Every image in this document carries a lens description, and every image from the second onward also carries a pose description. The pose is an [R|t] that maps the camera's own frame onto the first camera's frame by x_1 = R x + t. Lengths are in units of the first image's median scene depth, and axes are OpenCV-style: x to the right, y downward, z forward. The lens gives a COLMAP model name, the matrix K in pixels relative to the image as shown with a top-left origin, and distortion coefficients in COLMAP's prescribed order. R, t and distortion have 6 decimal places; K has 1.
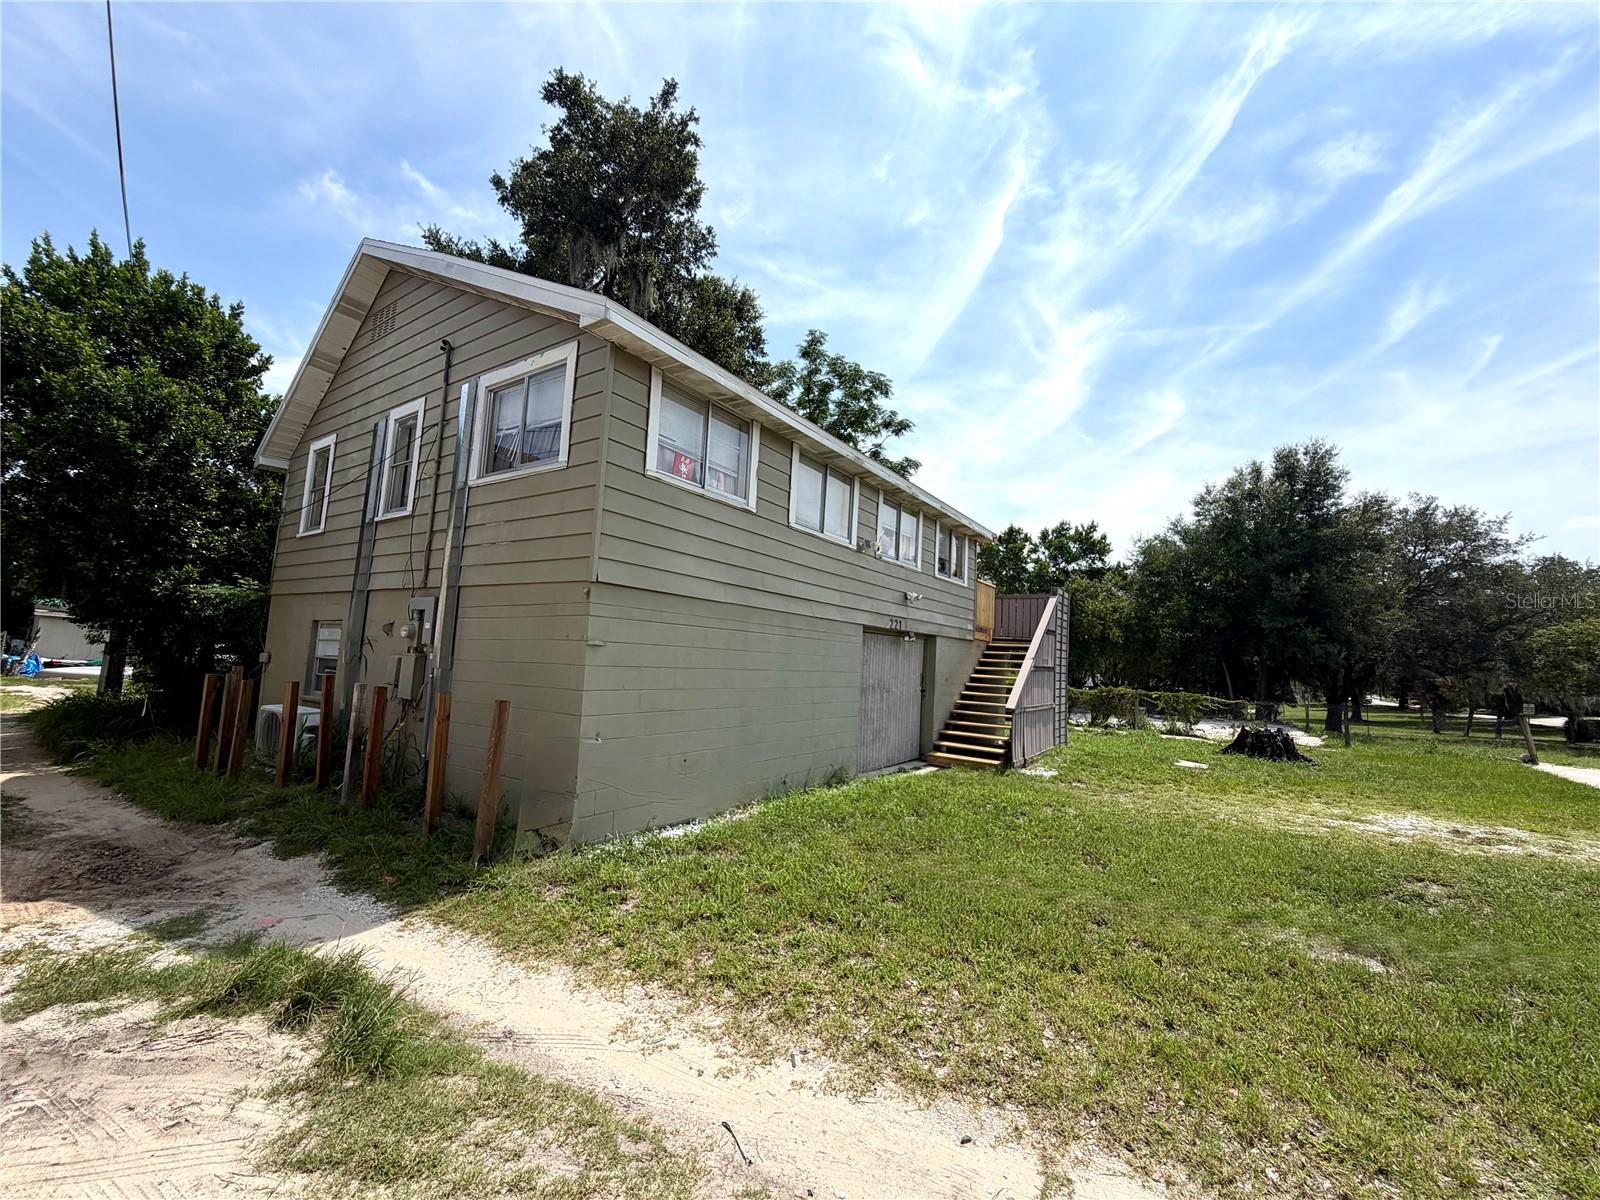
lens RADIAL K [[651.0, 0, 800.0], [0, 651.0, 600.0], [0, 0, 1]] dist [0.000614, 0.000011]
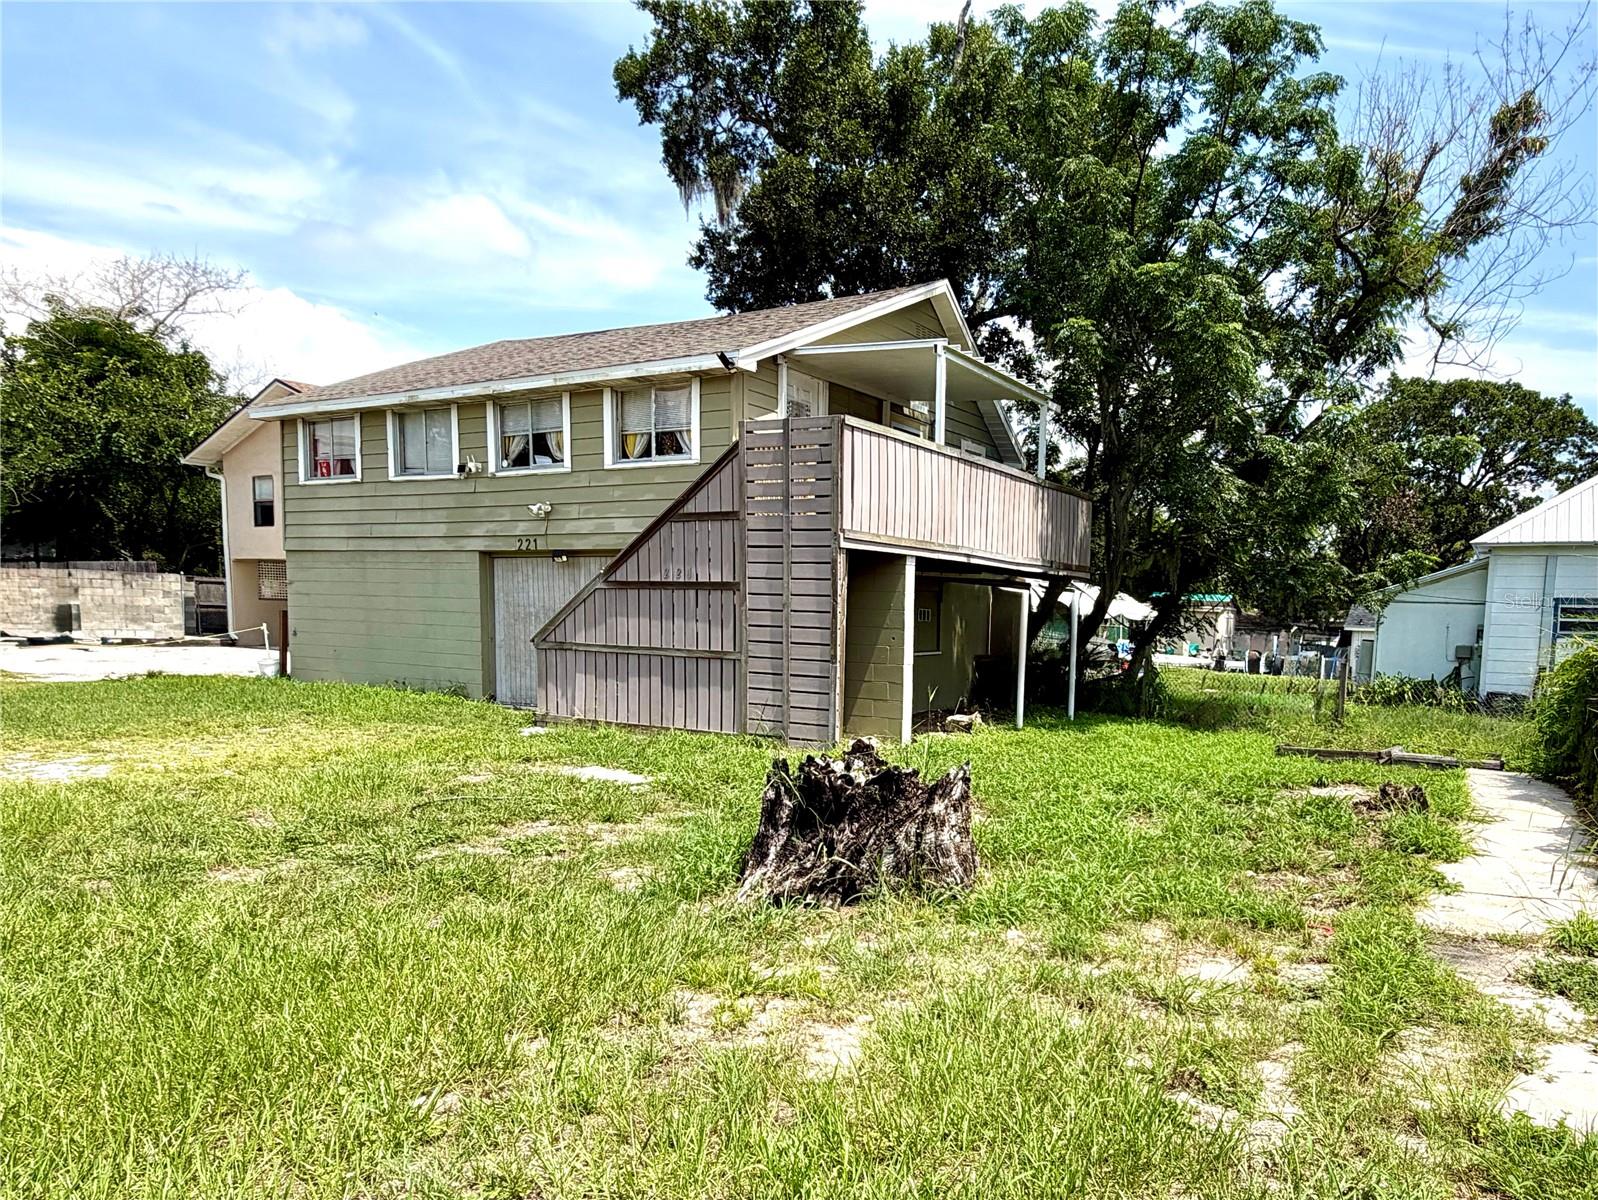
lens RADIAL K [[954.2, 0, 798.6], [0, 954.2, 711.4], [0, 0, 1]] dist [-0.000321, -0.000075]
pose [[0.099520, 0.064256, -0.992959, 1.803740], [0.071787, 0.994849, 0.071573, 0.238678], [0.992443, -0.078405, 0.094395, 1.486841]]
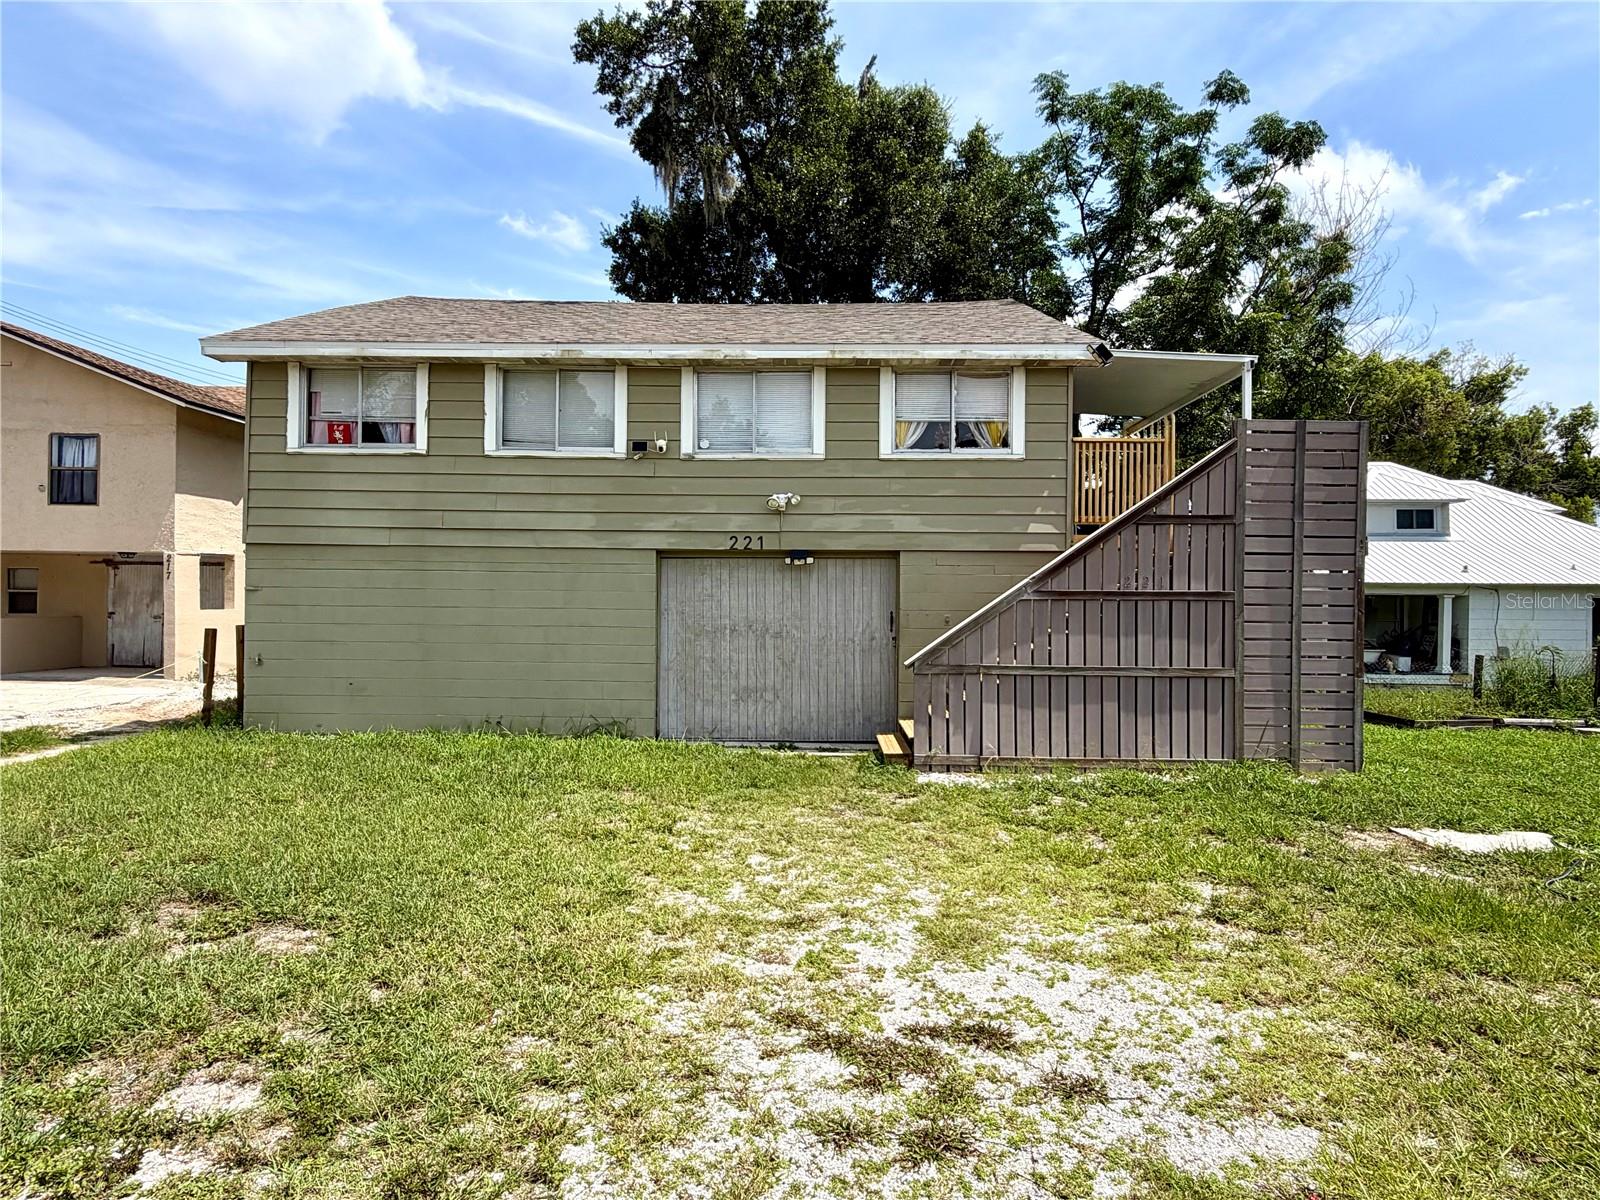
lens RADIAL K [[852.7, 0, 800.0], [0, 852.7, 600.0], [0, 0, 1]] dist [0.023257, 0.001228]
pose [[0.524700, -0.041358, -0.850282, 1.197403], [0.093269, 0.995599, 0.009130, 0.119405], [0.846162, -0.084096, 0.526248, 0.671168]]
